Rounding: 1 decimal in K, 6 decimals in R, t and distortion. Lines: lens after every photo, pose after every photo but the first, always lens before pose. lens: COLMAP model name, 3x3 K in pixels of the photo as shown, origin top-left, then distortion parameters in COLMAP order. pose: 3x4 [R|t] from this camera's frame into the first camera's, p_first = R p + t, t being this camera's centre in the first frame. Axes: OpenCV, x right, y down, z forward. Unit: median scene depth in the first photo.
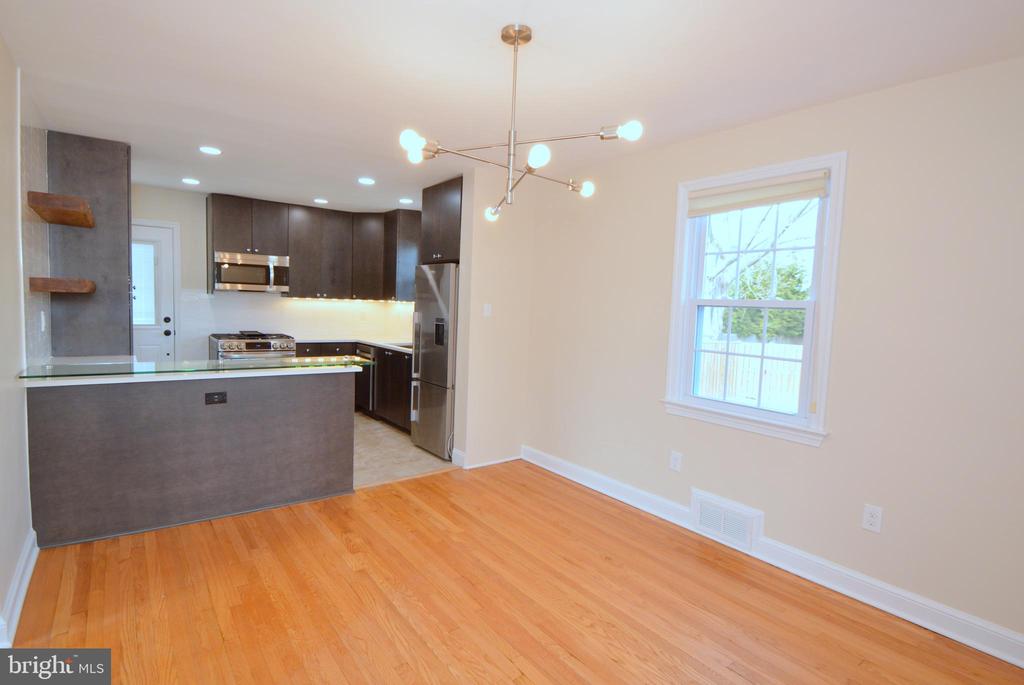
lens RADIAL K [[514.8, 0, 512.0], [0, 514.8, 342.5], [0, 0, 1]] dist [0.000845, -0.014686]
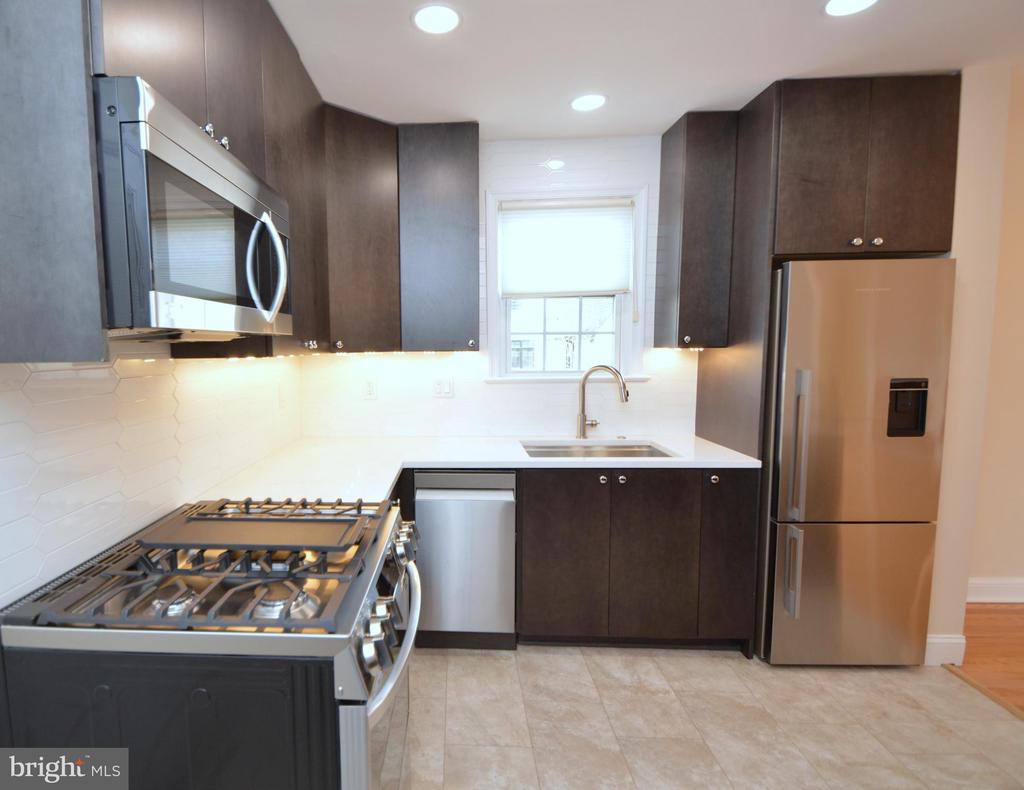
lens RADIAL K [[535.9, 0, 425.4], [0, 535.9, 398.8], [0, 0, 1]] dist [-0.000013, -0.010096]
pose [[0.655206, -0.116227, 0.746456, -0.653825], [0.093138, 0.992984, 0.072860, -0.087087], [-0.749687, 0.021786, 0.661434, 0.847418]]
